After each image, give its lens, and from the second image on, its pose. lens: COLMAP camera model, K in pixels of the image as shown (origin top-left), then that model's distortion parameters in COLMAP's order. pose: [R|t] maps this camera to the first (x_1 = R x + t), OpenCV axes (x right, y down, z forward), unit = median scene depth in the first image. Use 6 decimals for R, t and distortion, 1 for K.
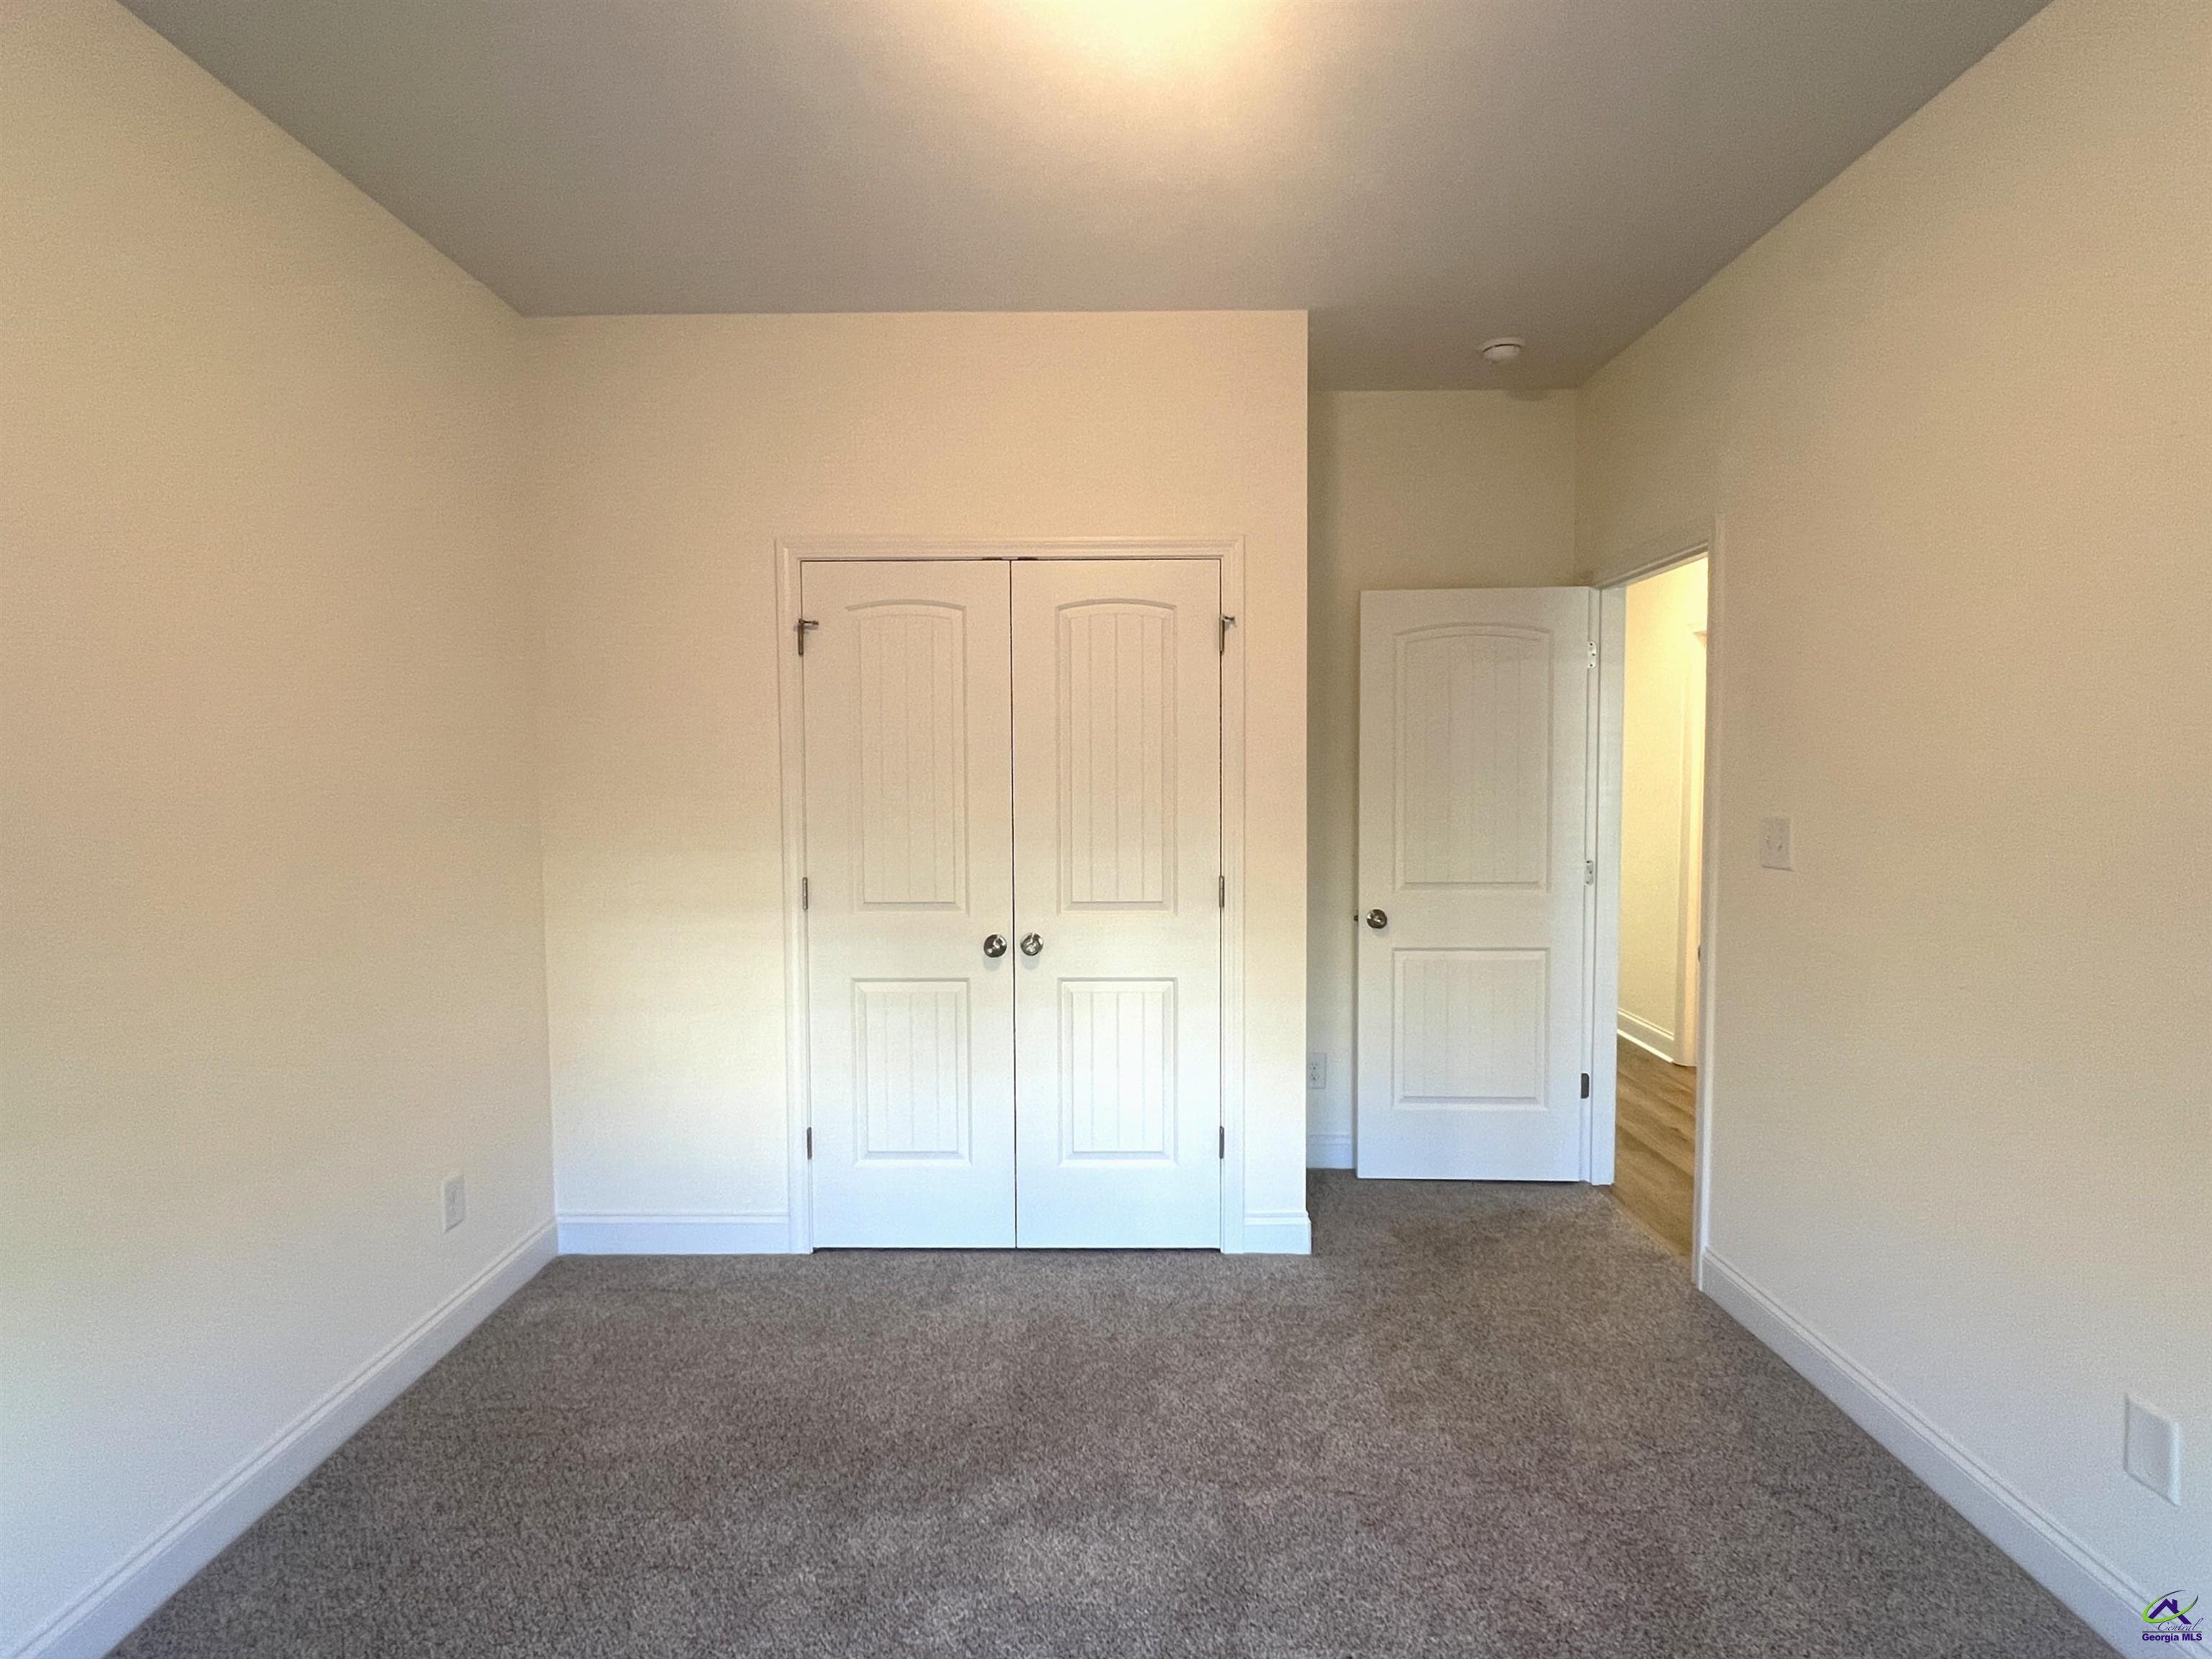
lens RADIAL K [[1105.3, 0, 1110.5], [0, 1105.3, 822.9], [0, 0, 1]] dist [-0.002285, 0.002257]
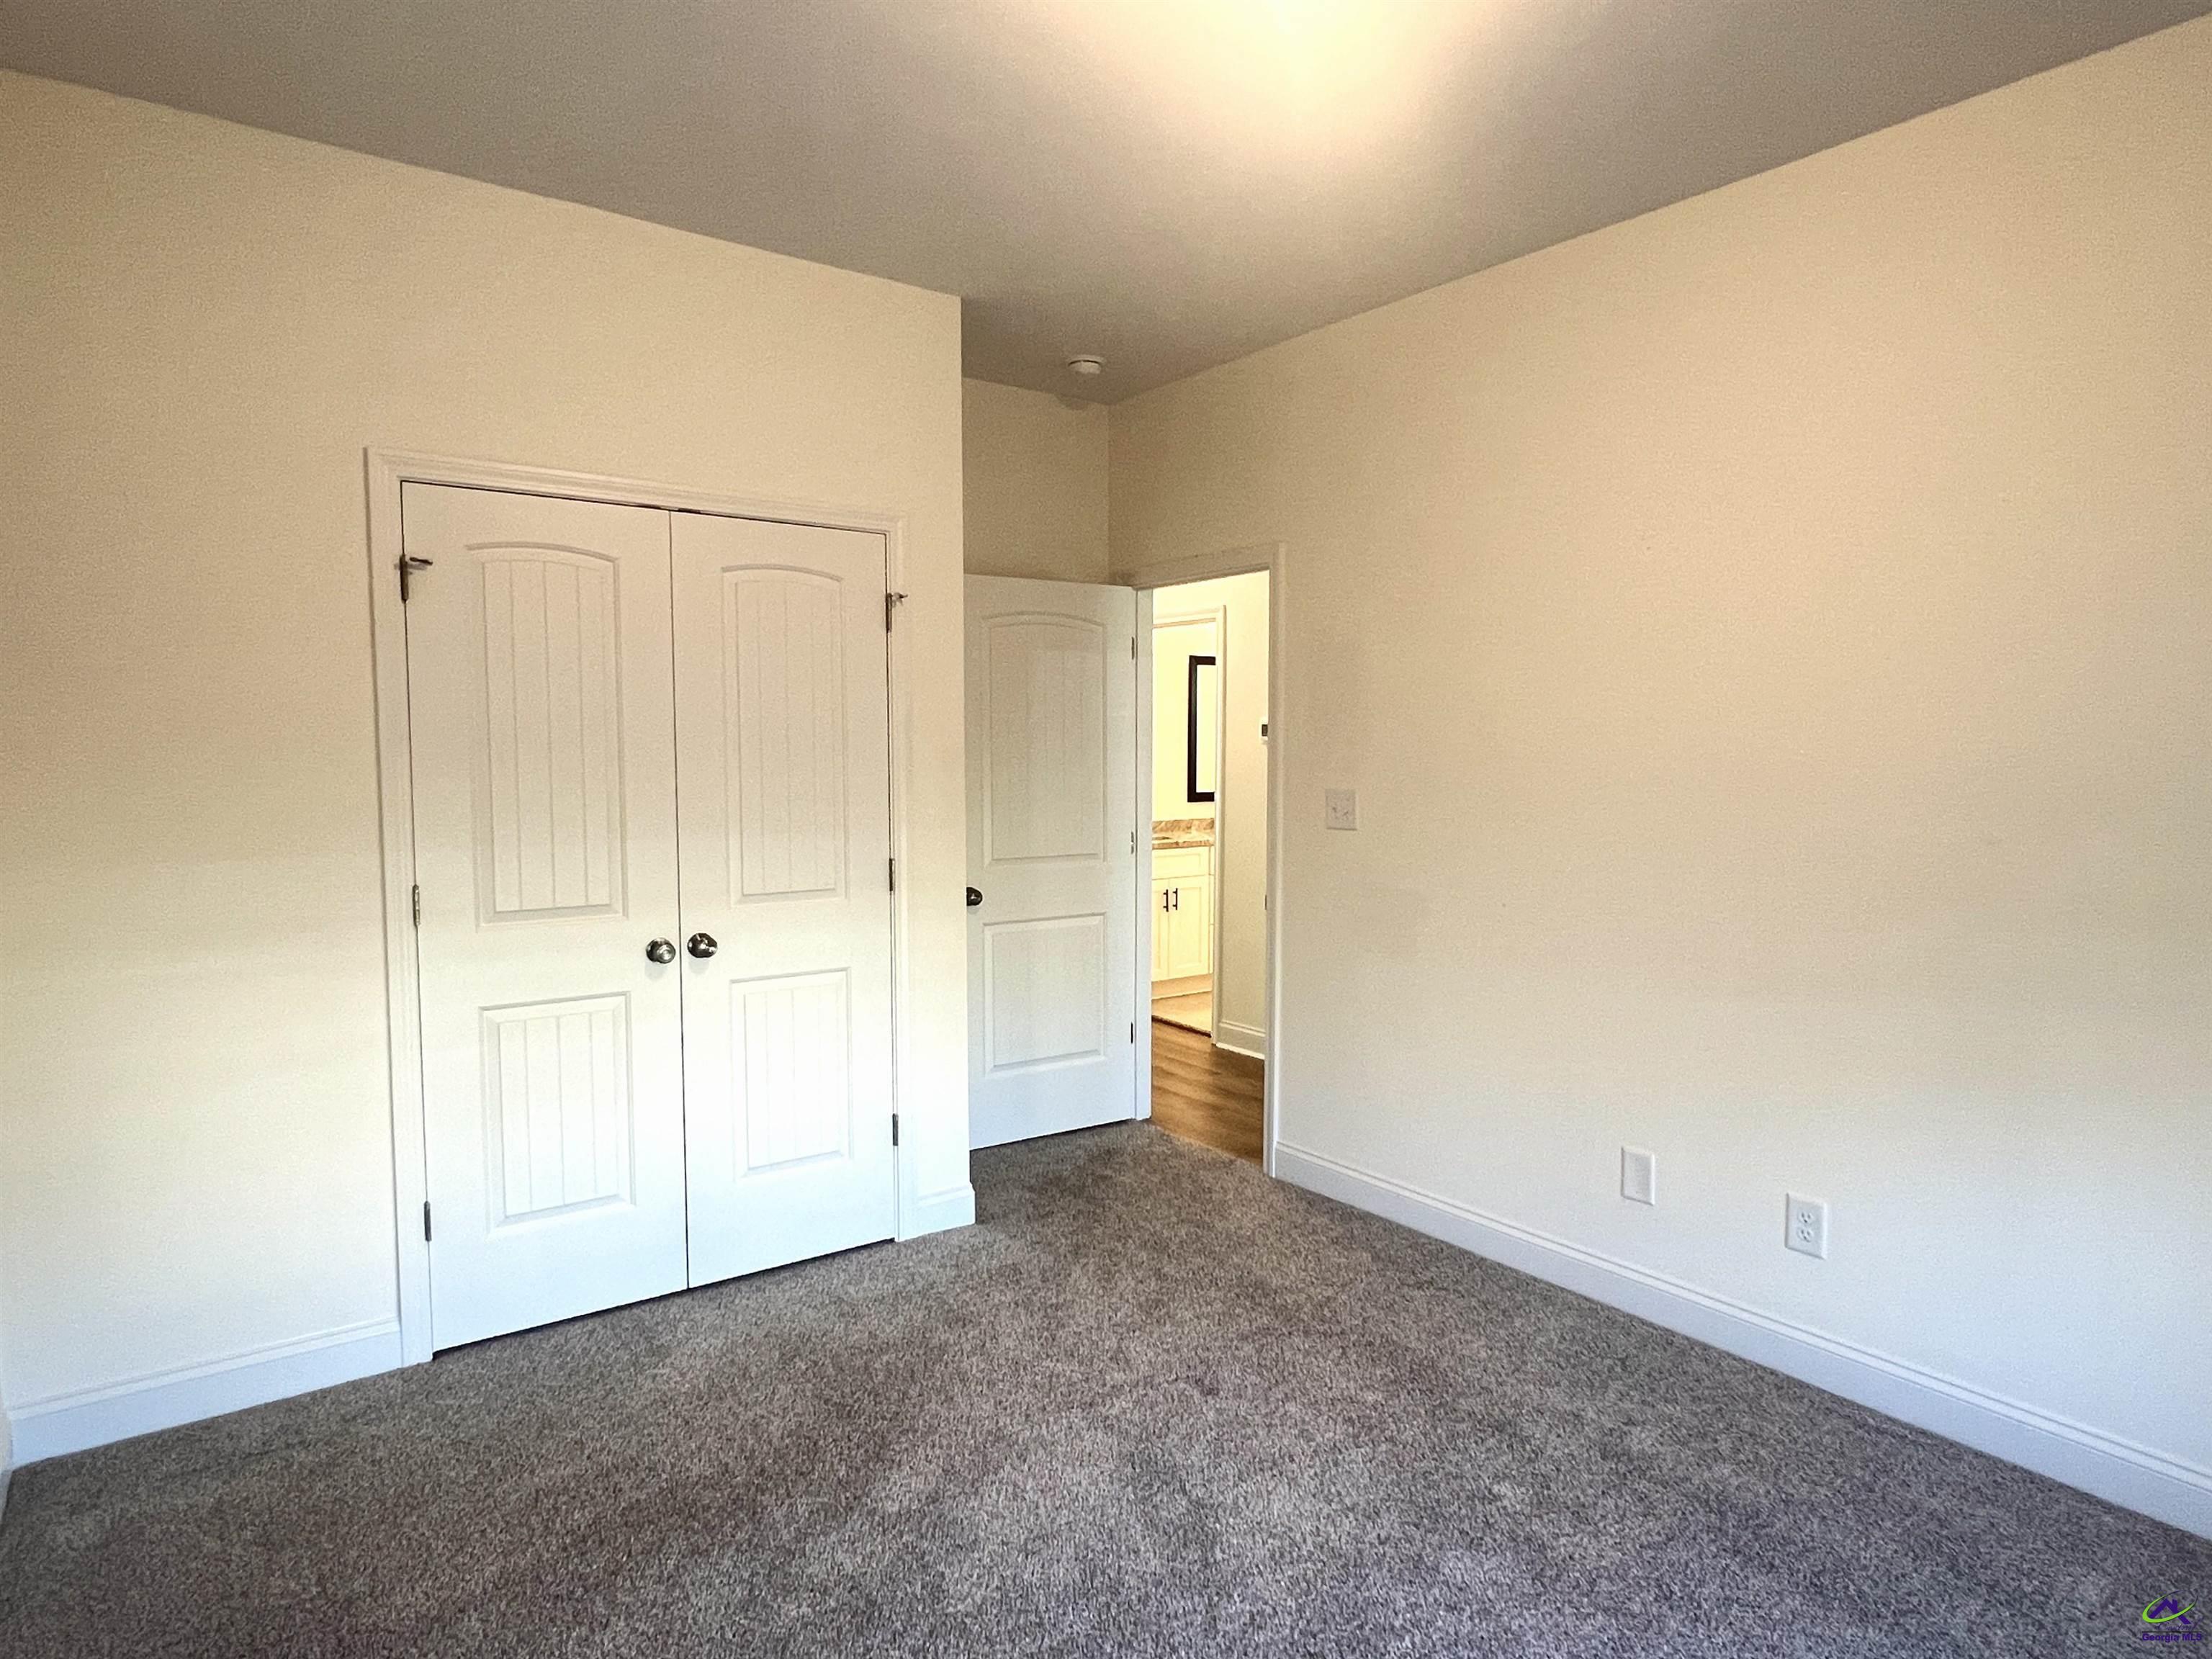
lens RADIAL K [[1238.3, 0, 1095.2], [0, 1238.3, 827.8], [0, 0, 1]] dist [0.000850, -0.002418]
pose [[0.811851, -0.034353, 0.582853, -0.391528], [0.026800, 0.999408, 0.021575, 0.002199], [-0.583249, -0.001895, 0.812291, 0.002849]]
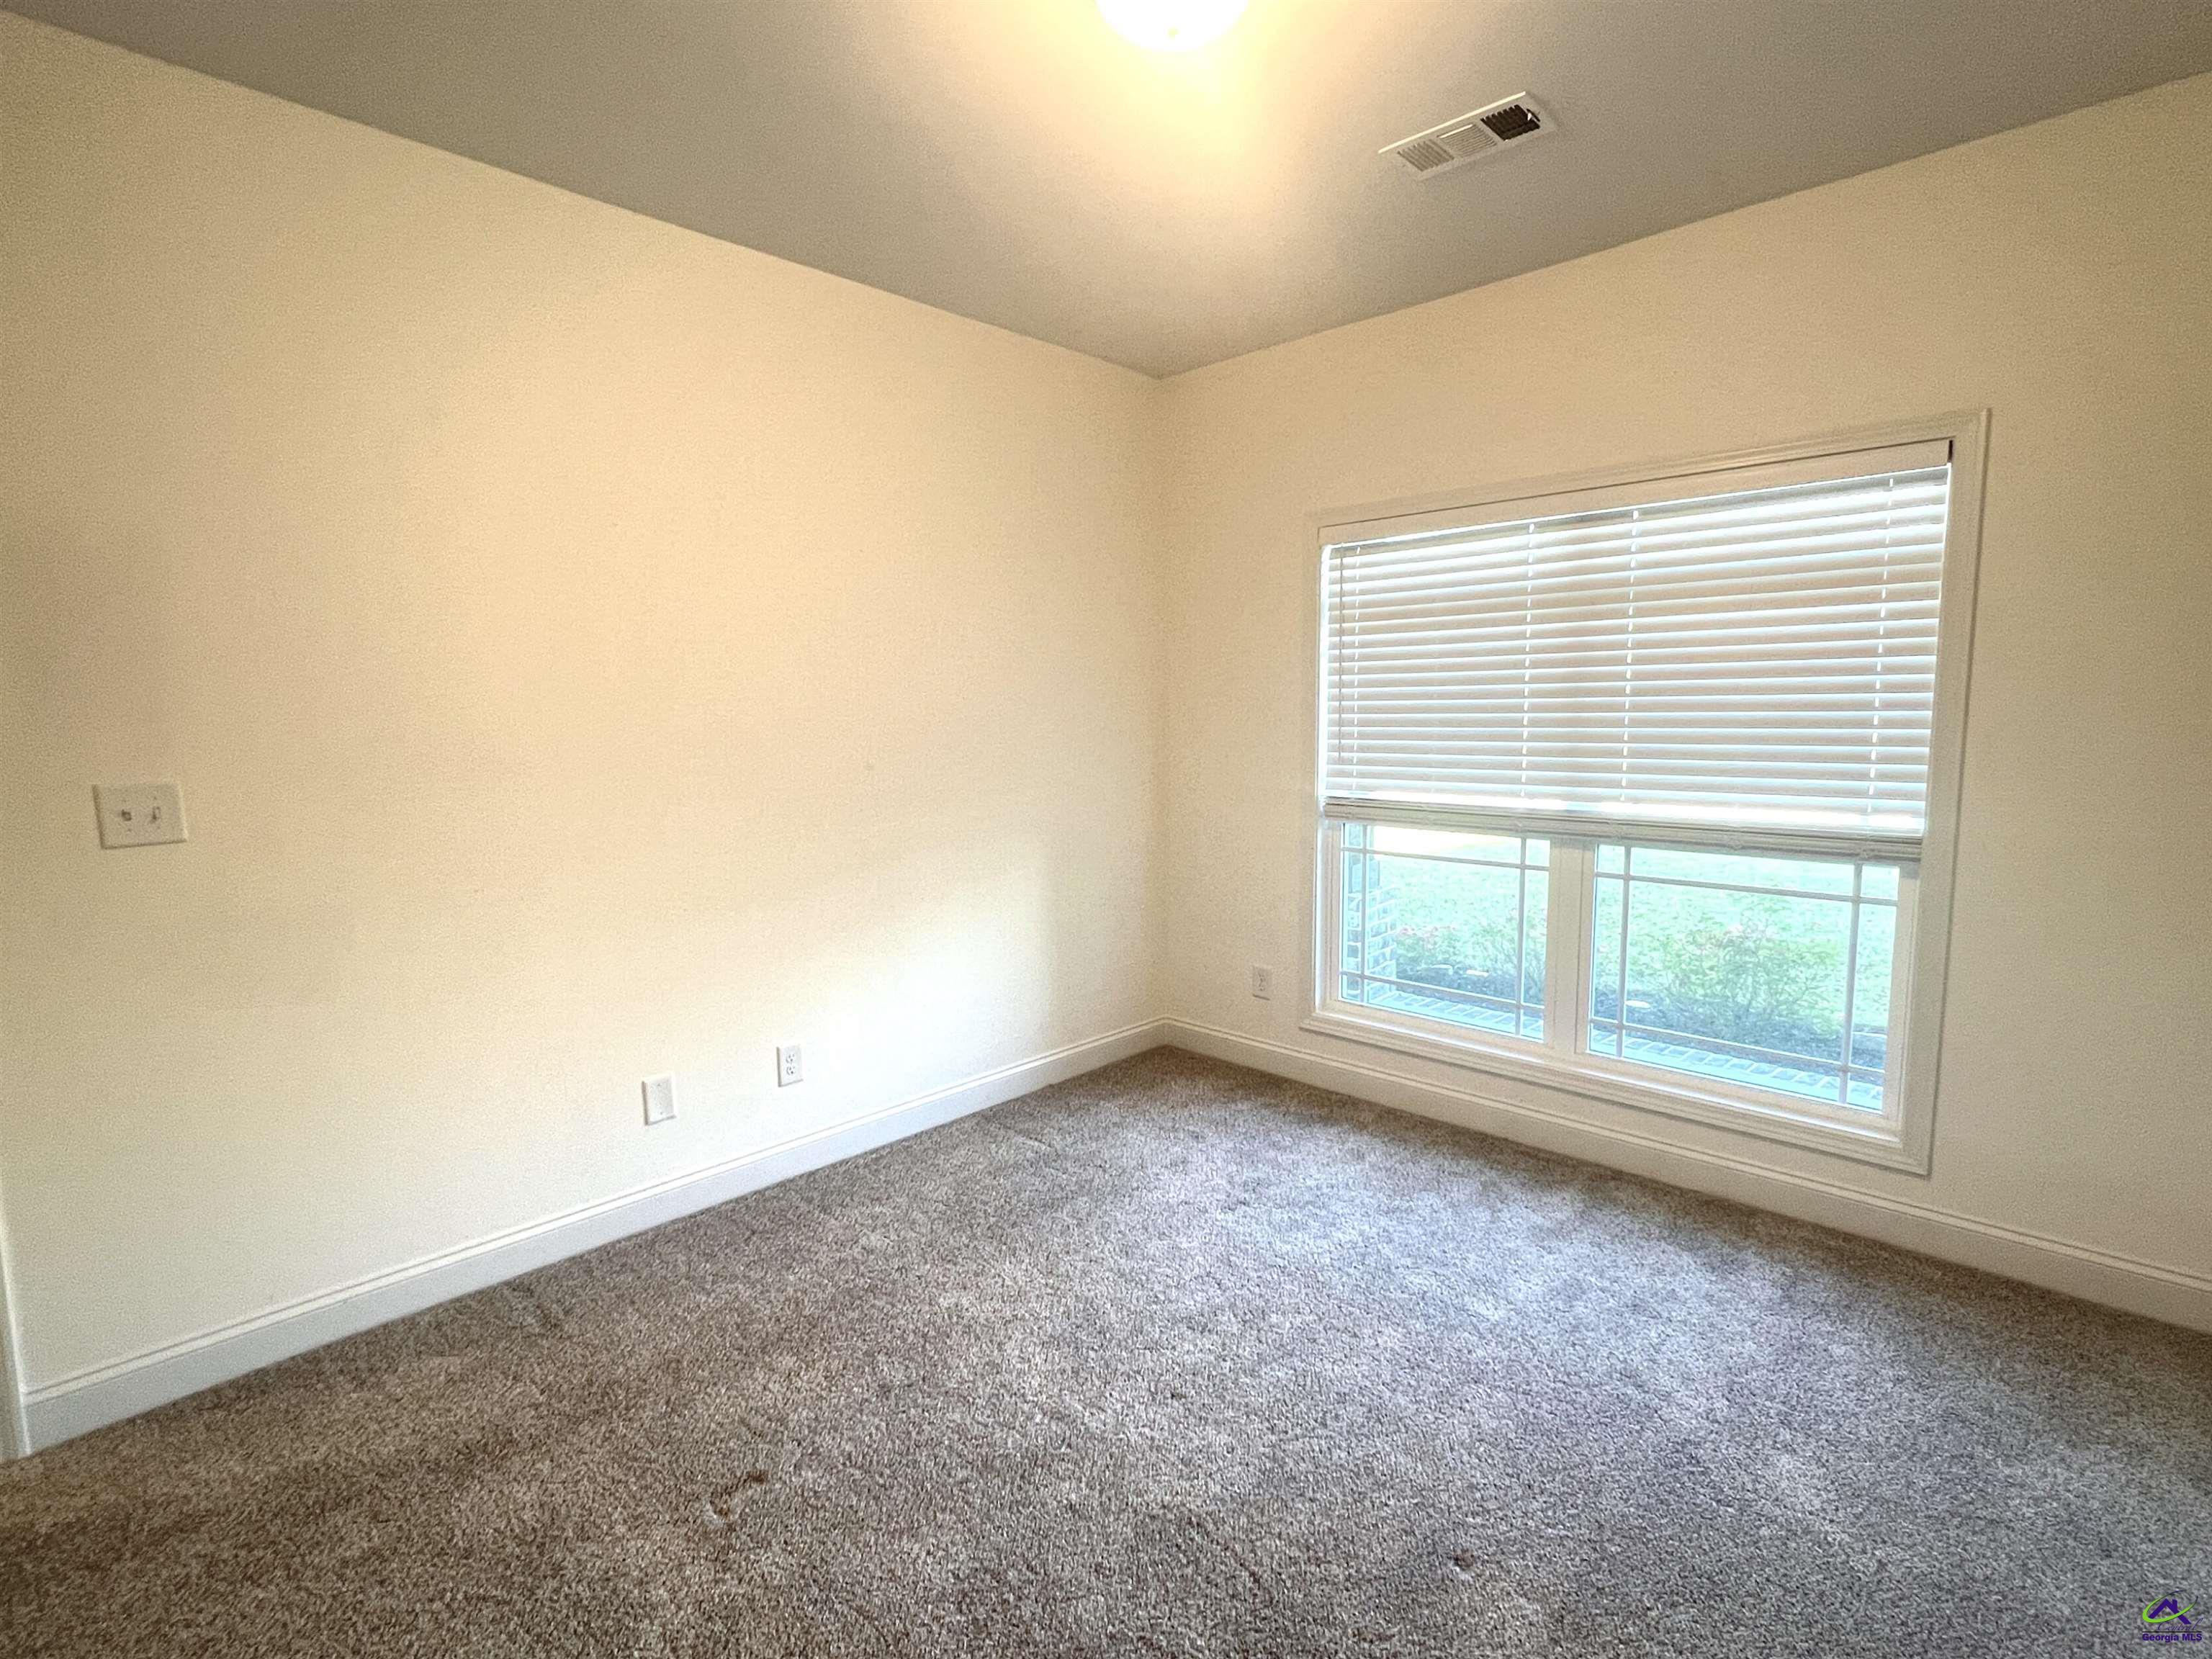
lens RADIAL K [[1101.8, 0, 1106.0], [0, 1101.8, 829.5], [0, 0, 1]] dist [0.000965, 0.000330]
pose [[-0.709246, -0.068757, 0.701600, -0.417760], [0.054747, 0.986855, 0.152055, -0.046999], [-0.702832, 0.146255, -0.696159, 0.901624]]
